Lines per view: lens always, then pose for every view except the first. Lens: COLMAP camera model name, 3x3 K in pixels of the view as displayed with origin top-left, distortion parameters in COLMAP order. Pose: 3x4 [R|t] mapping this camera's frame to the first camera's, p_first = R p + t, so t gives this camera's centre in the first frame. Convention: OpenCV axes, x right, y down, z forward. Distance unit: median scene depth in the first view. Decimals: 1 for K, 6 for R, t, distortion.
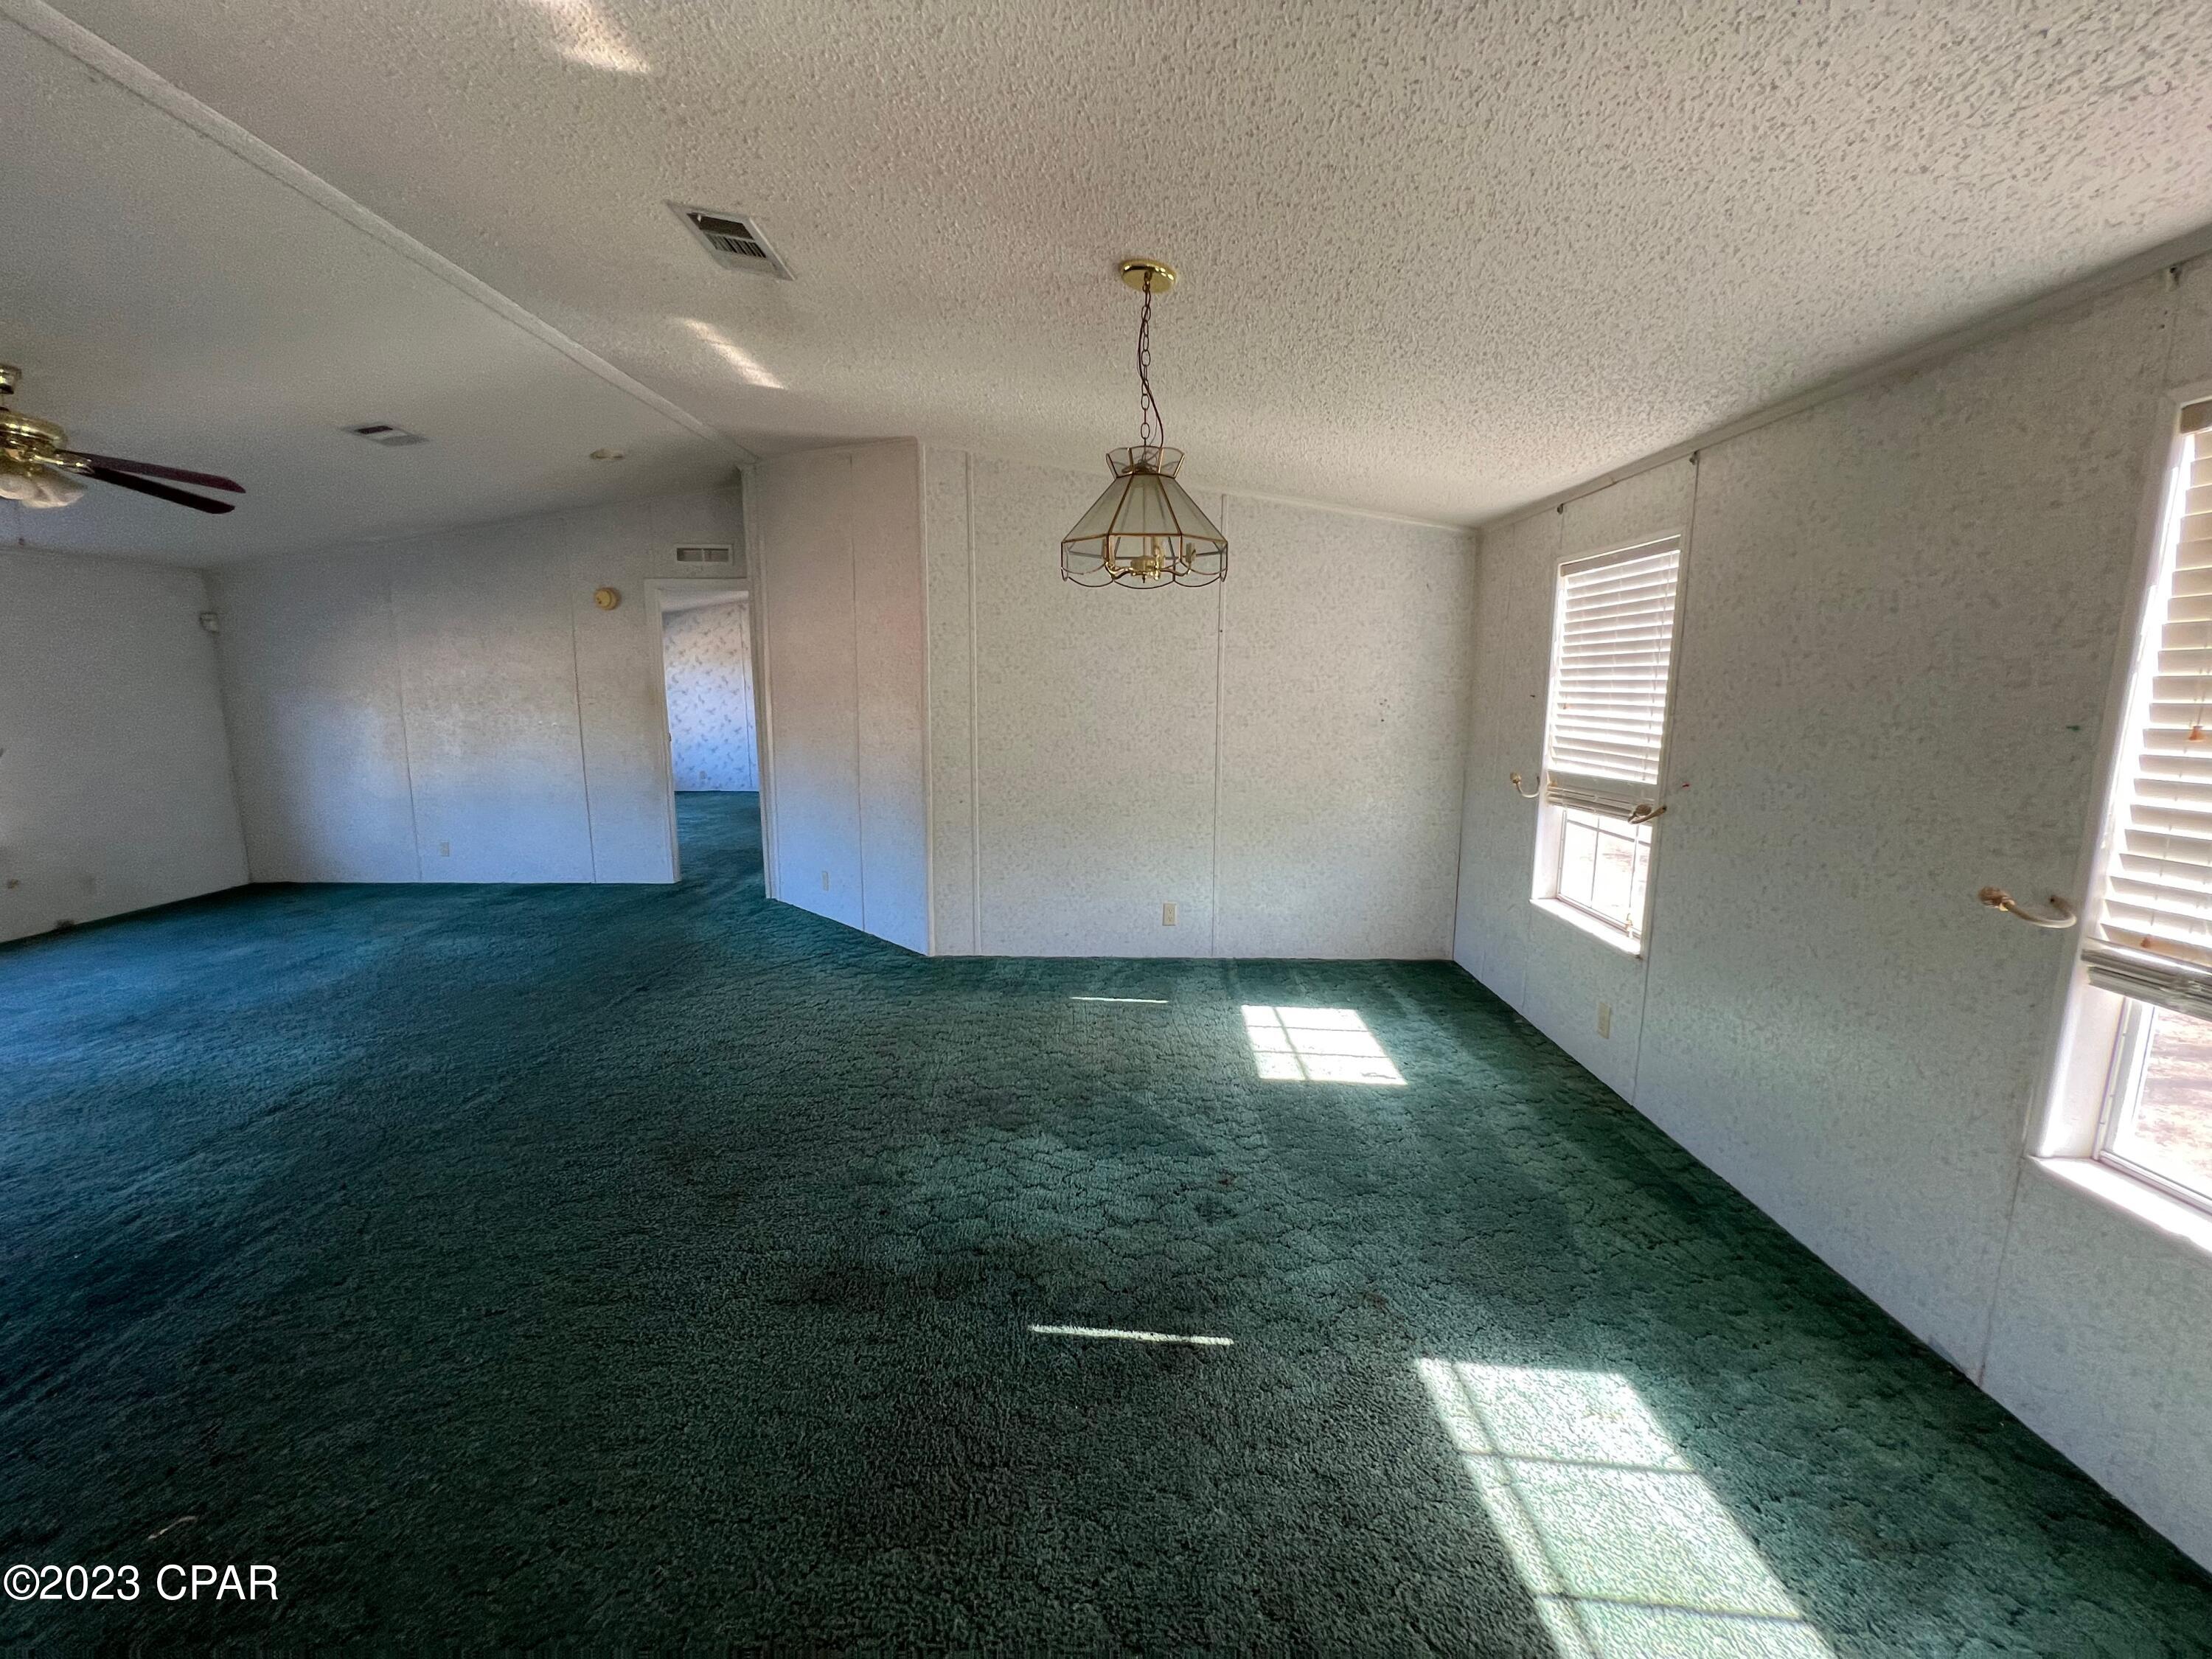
lens RADIAL K [[890.3, 0, 1102.1], [0, 890.3, 825.4], [0, 0, 1]] dist [-0.001311, 0.000238]
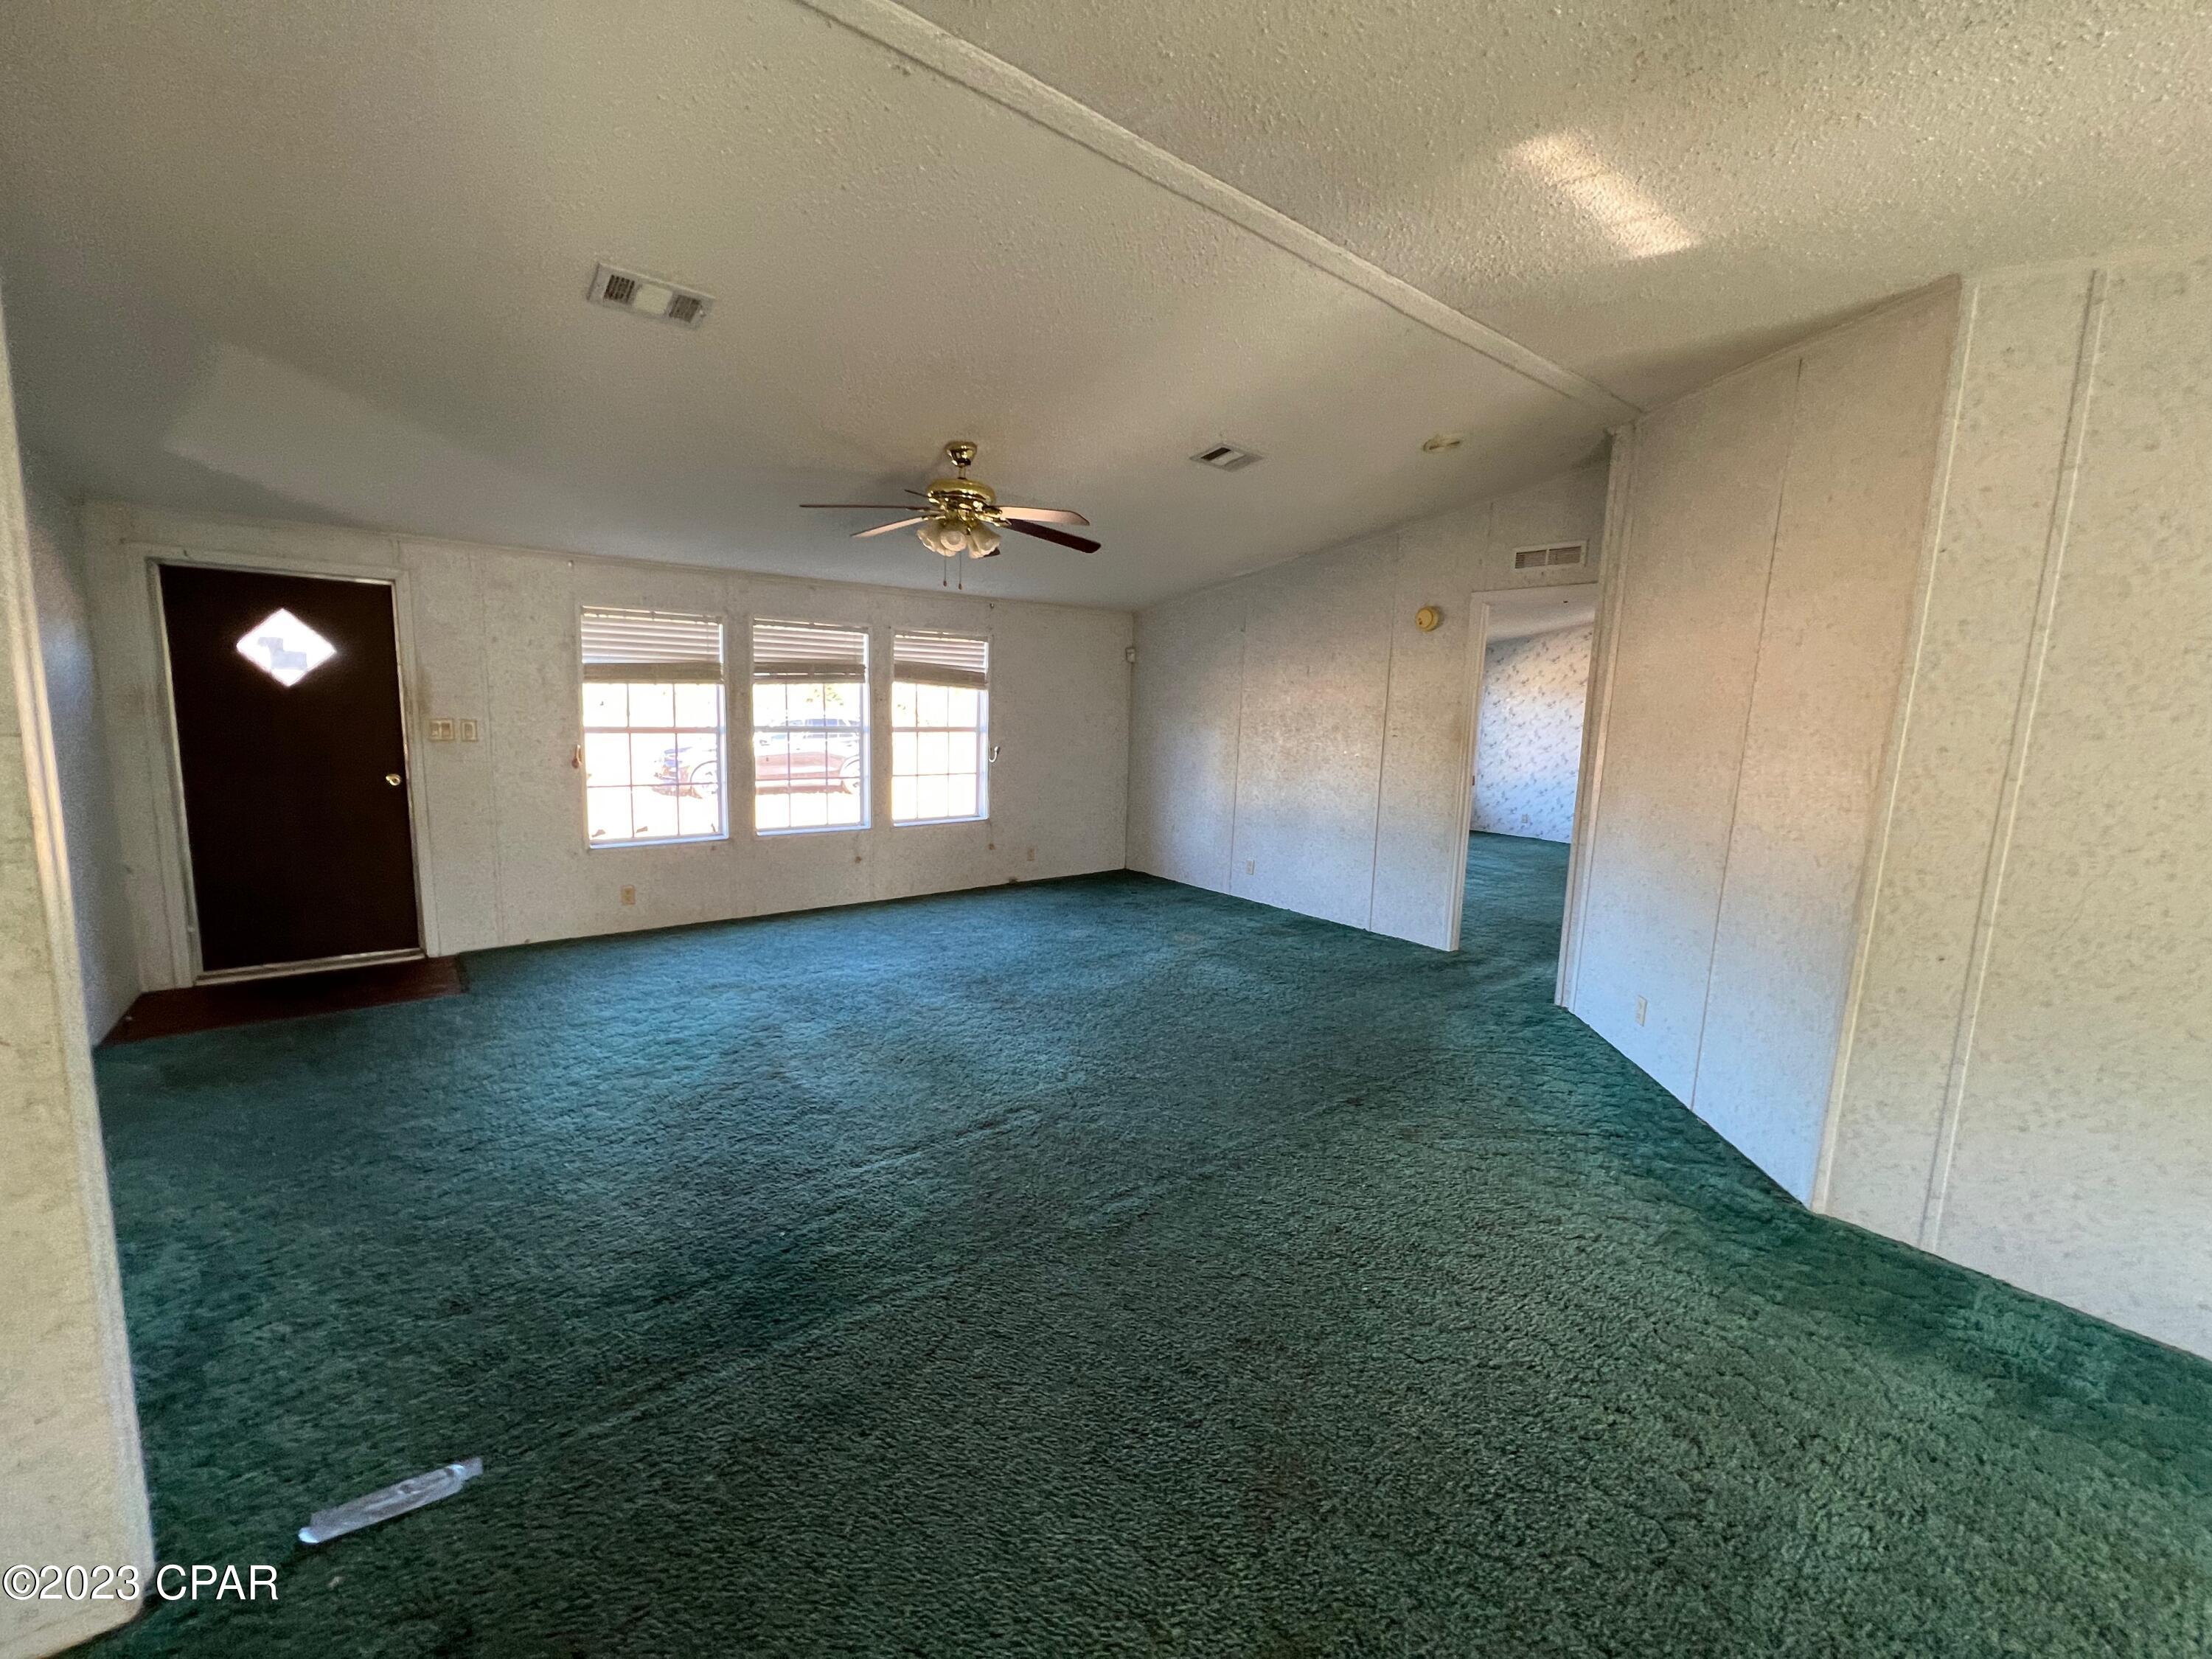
lens RADIAL K [[890.3, 0, 1102.1], [0, 890.3, 825.4], [0, 0, 1]] dist [-0.001311, 0.000238]
pose [[0.628166, 0.125688, -0.767861, -0.074608], [-0.152123, 0.987661, 0.037218, -0.047451], [0.763064, 0.093431, 0.639534, 0.273027]]
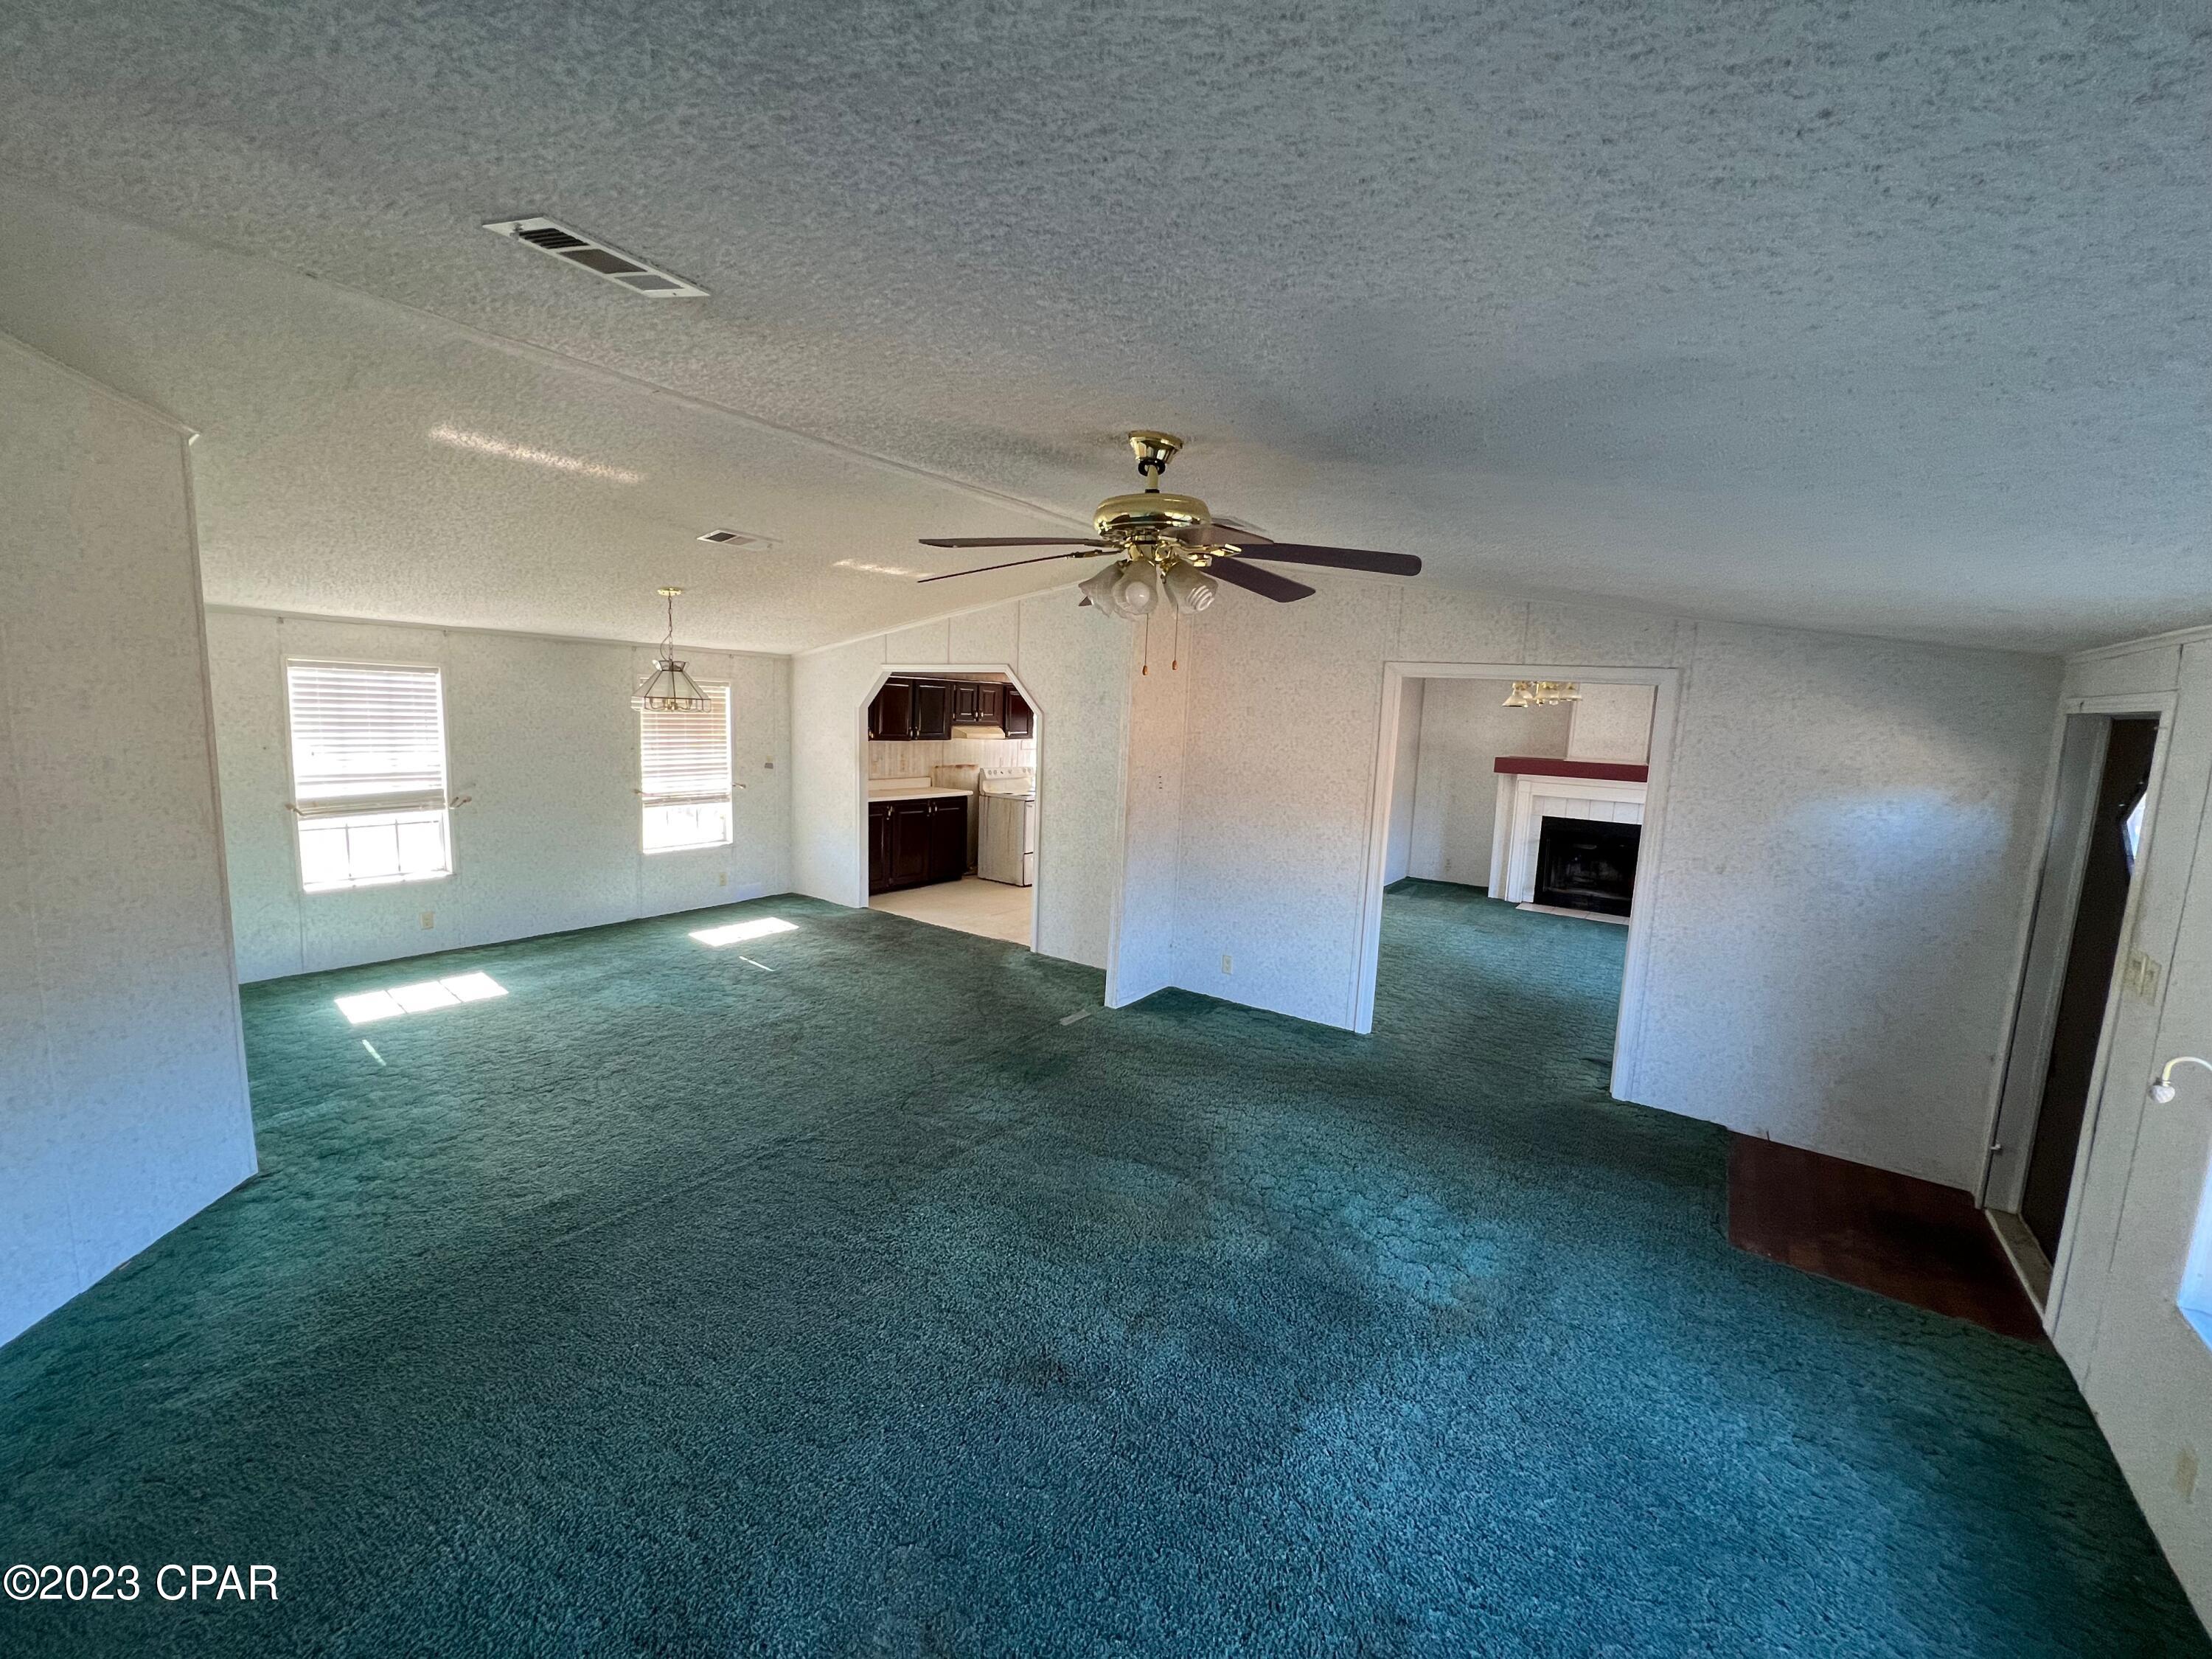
lens RADIAL K [[890.3, 0, 1102.1], [0, 890.3, 825.4], [0, 0, 1]] dist [-0.001311, 0.000238]
pose [[-0.822800, -0.100162, 0.559436, -1.027604], [0.055776, 0.965364, 0.254874, -0.236930], [-0.565588, 0.240914, -0.788715, 1.066842]]
